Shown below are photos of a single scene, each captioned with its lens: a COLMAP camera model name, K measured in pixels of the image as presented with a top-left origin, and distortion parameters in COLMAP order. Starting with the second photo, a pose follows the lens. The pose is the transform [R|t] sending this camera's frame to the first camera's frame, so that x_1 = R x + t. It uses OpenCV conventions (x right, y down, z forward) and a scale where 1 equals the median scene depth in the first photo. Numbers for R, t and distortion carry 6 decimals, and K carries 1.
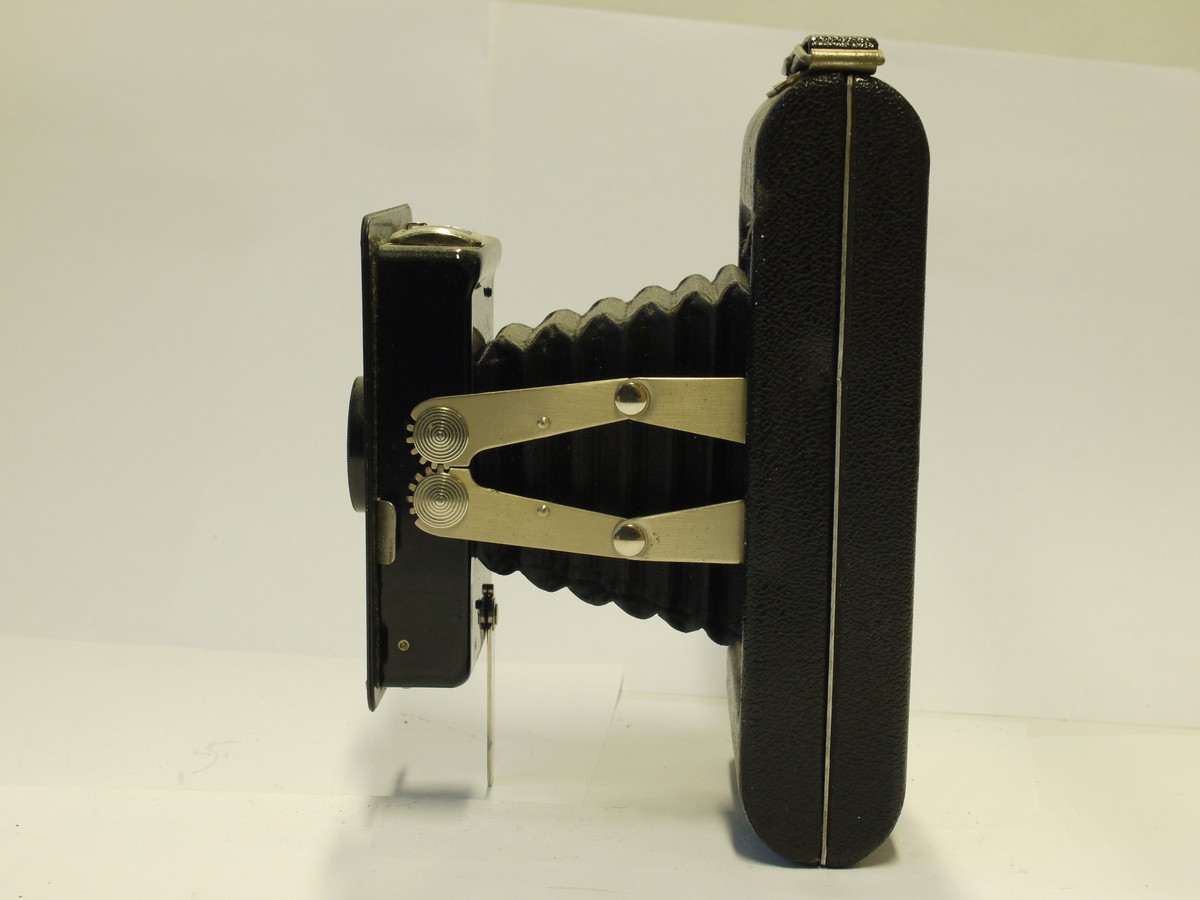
lens RADIAL K [[2115.3, 0, 600.0], [0, 2115.3, 450.0], [0, 0, 1]] dist [-0.208051, 0.006368]
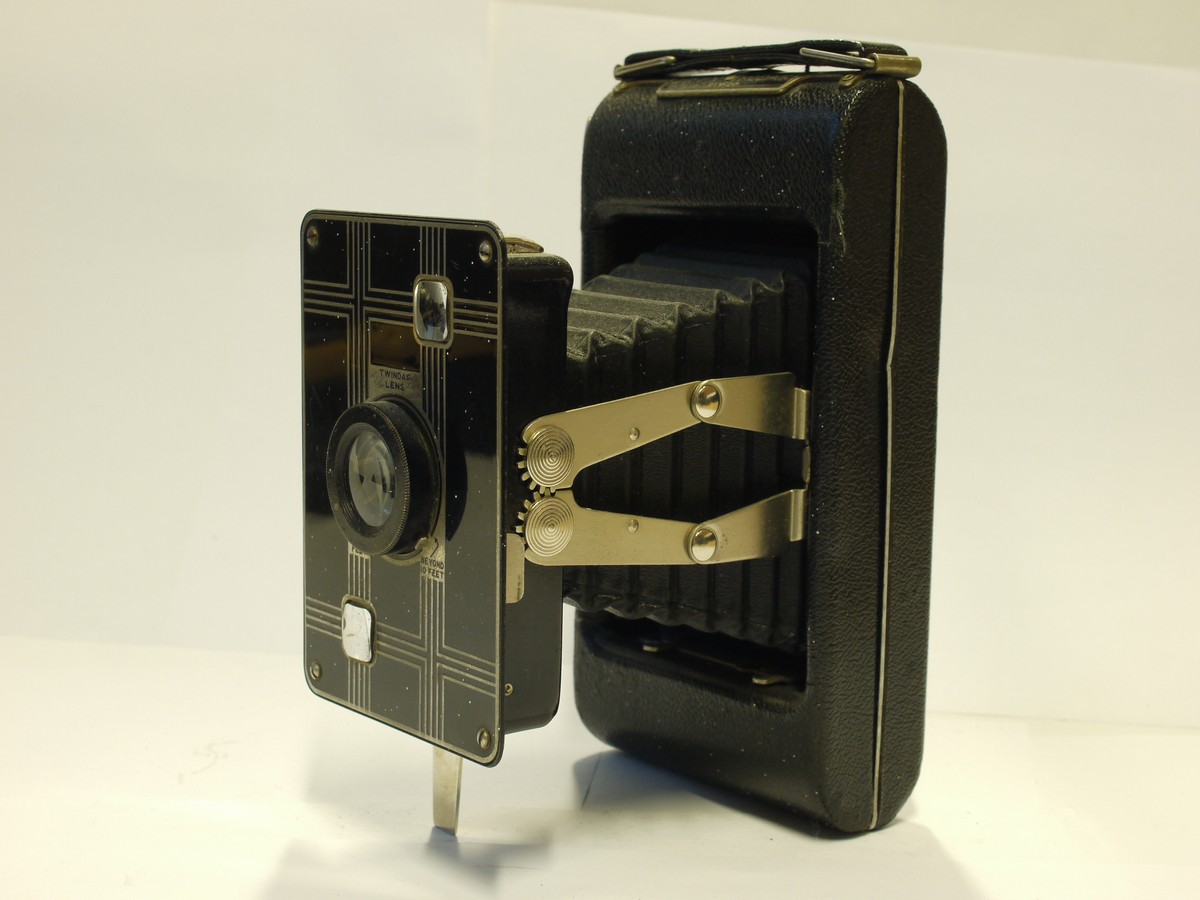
lens RADIAL K [[2115.3, 0, 600.0], [0, 2115.3, 450.0], [0, 0, 1]] dist [-0.208051, 0.006368]
pose [[0.765452, -0.089463, 0.637244, -0.664030], [0.089114, 0.995484, 0.032714, -0.038891], [-0.637293, 0.031746, 0.769968, 0.276071]]
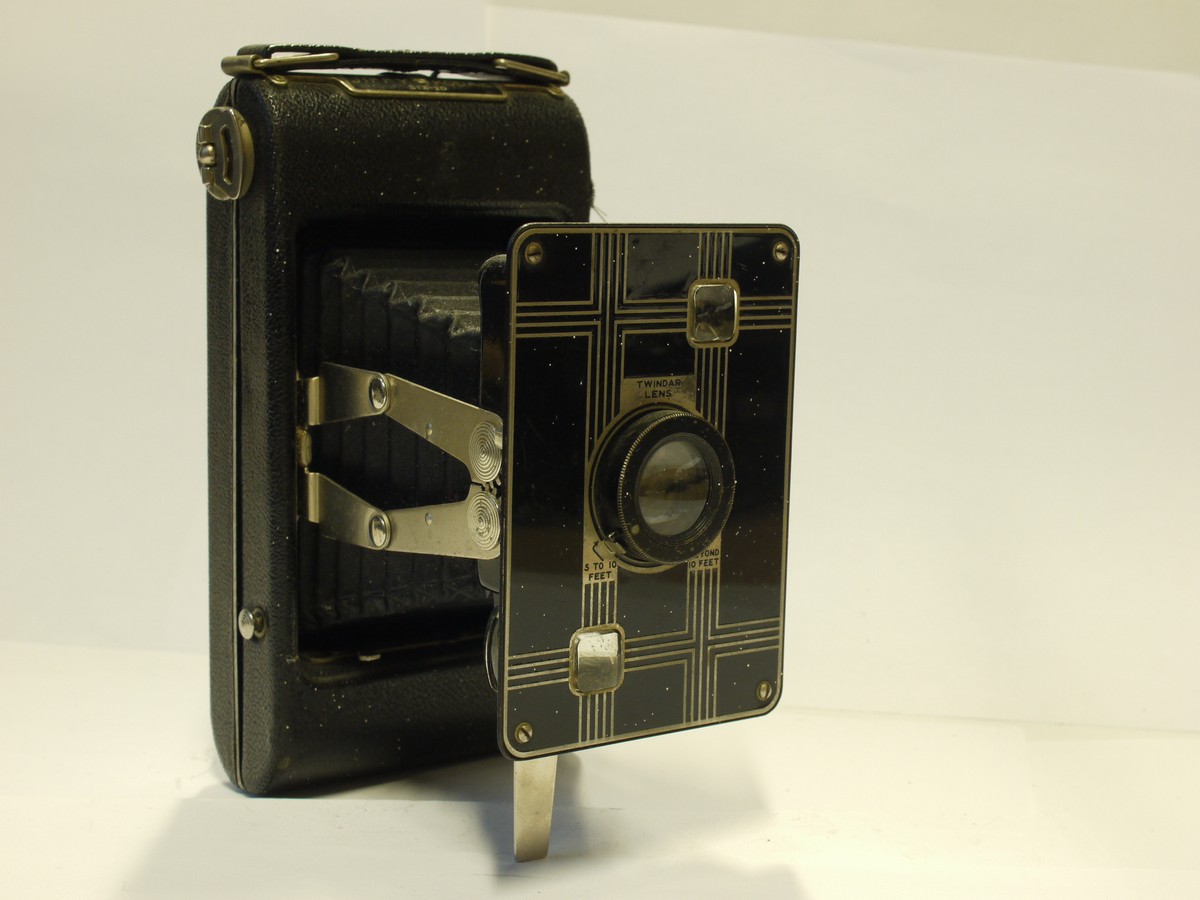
lens RADIAL K [[2115.3, 0, 600.0], [0, 2115.3, 450.0], [0, 0, 1]] dist [-0.208051, 0.006368]
pose [[-0.624835, -0.128007, 0.770192, -0.847334], [0.093127, 0.967207, 0.236302, -0.247582], [-0.775183, 0.219375, -0.592423, 1.652212]]
